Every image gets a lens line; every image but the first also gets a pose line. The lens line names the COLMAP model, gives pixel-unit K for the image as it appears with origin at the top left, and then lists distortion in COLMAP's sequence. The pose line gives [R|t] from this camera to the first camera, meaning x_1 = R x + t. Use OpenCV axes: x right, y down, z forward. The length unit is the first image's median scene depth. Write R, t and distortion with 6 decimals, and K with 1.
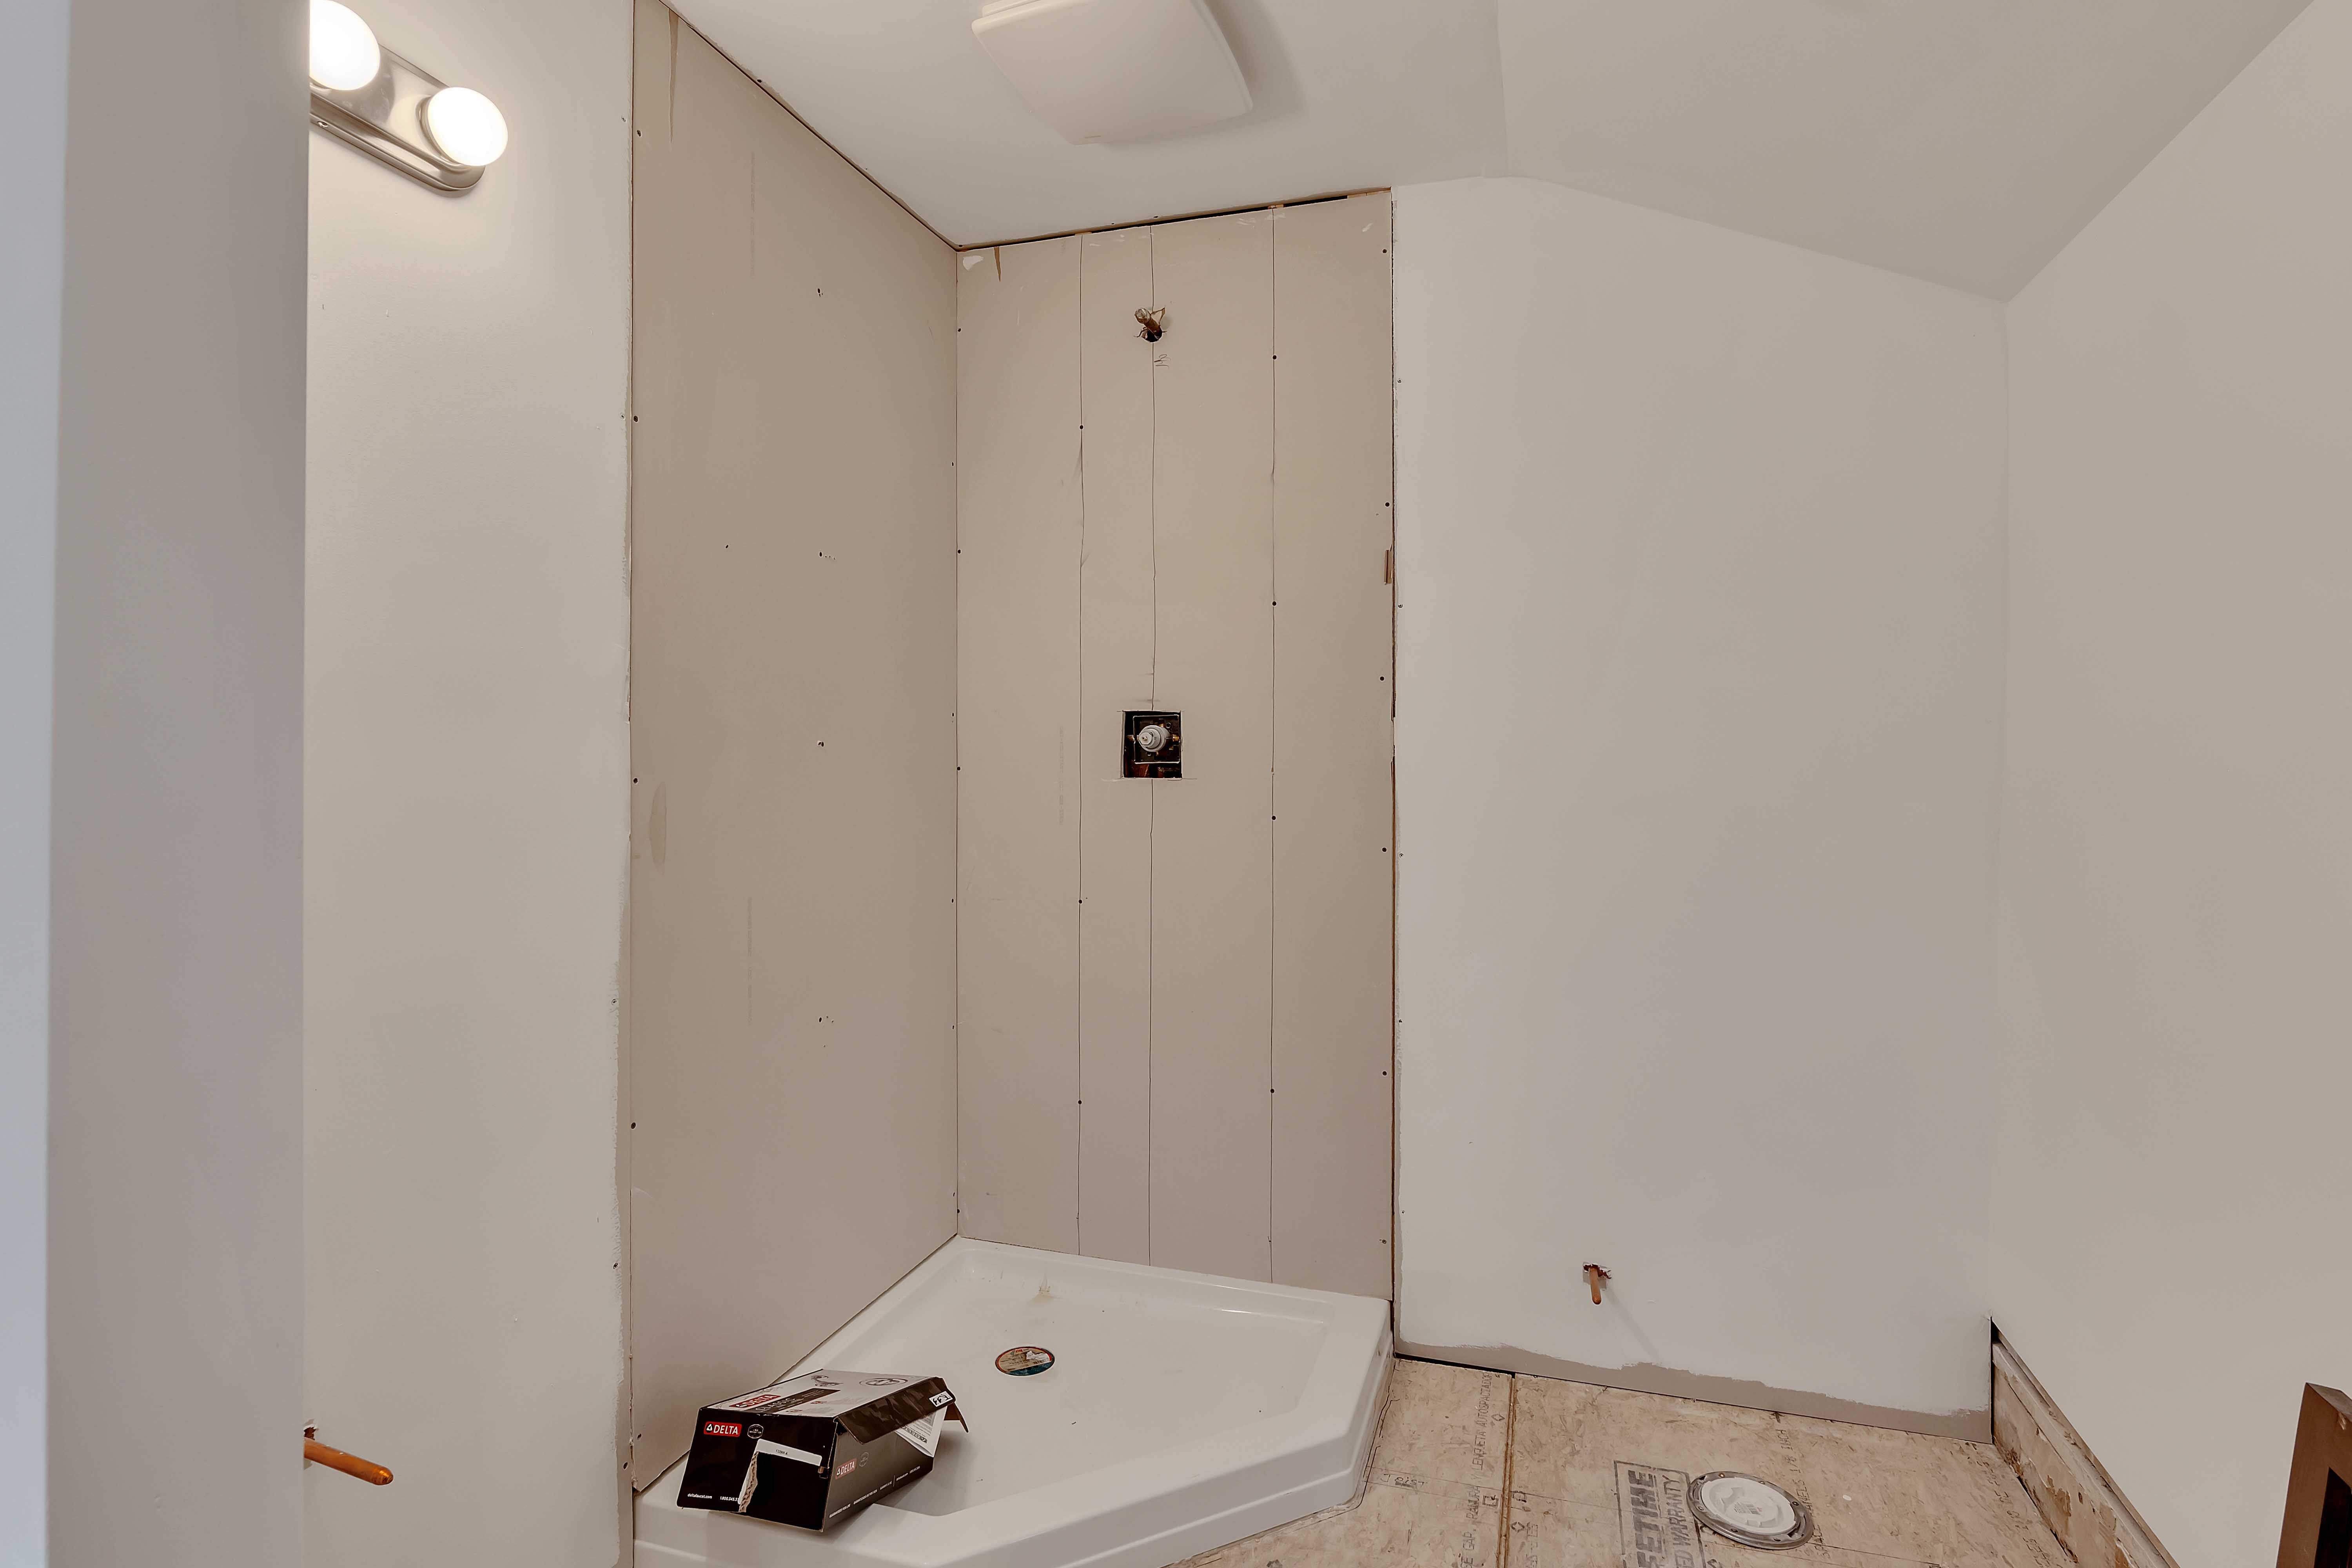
lens RADIAL K [[1211.1, 0, 1171.3], [0, 1211.1, 739.8], [0, 0, 1]] dist [-0.006869, 0.002382]
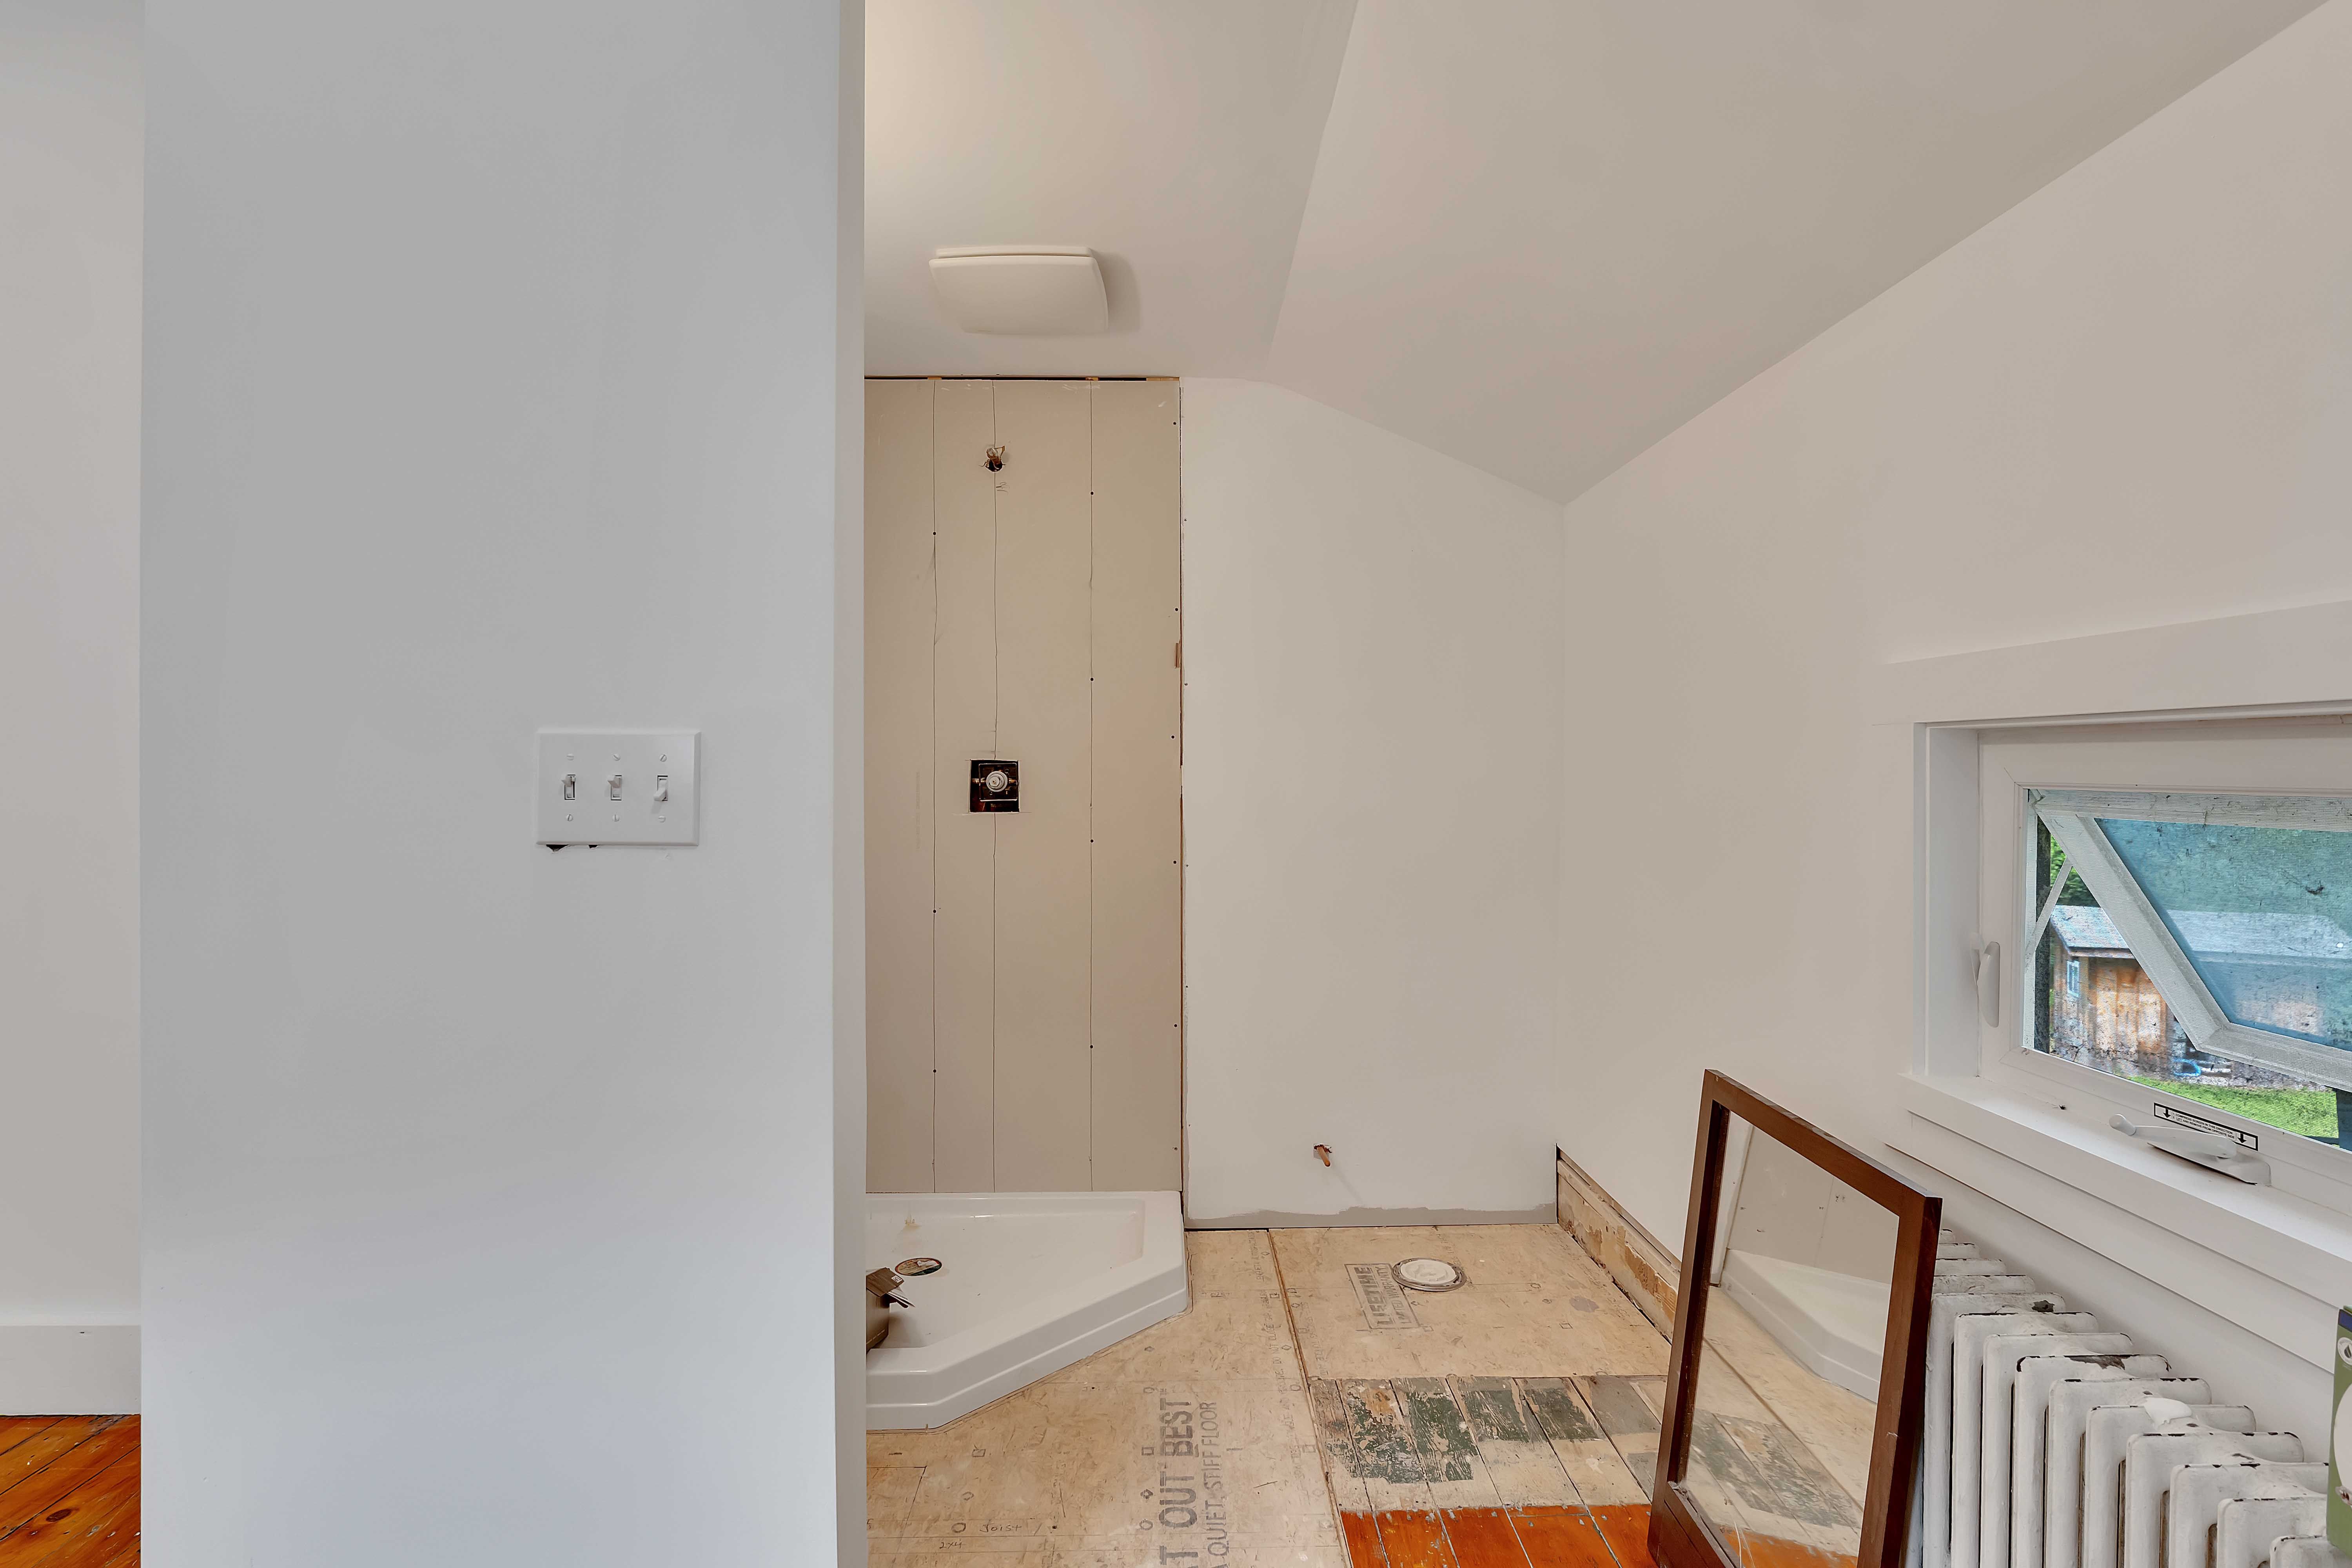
lens RADIAL K [[1233.5, 0, 1181.4], [0, 1233.5, 776.0], [0, 0, 1]] dist [-0.010206, 0.001051]
pose [[0.943668, -0.005841, 0.330842, -0.296173], [0.003546, 0.999965, 0.007541, -0.018161], [-0.330874, -0.005943, 0.943656, -0.336131]]
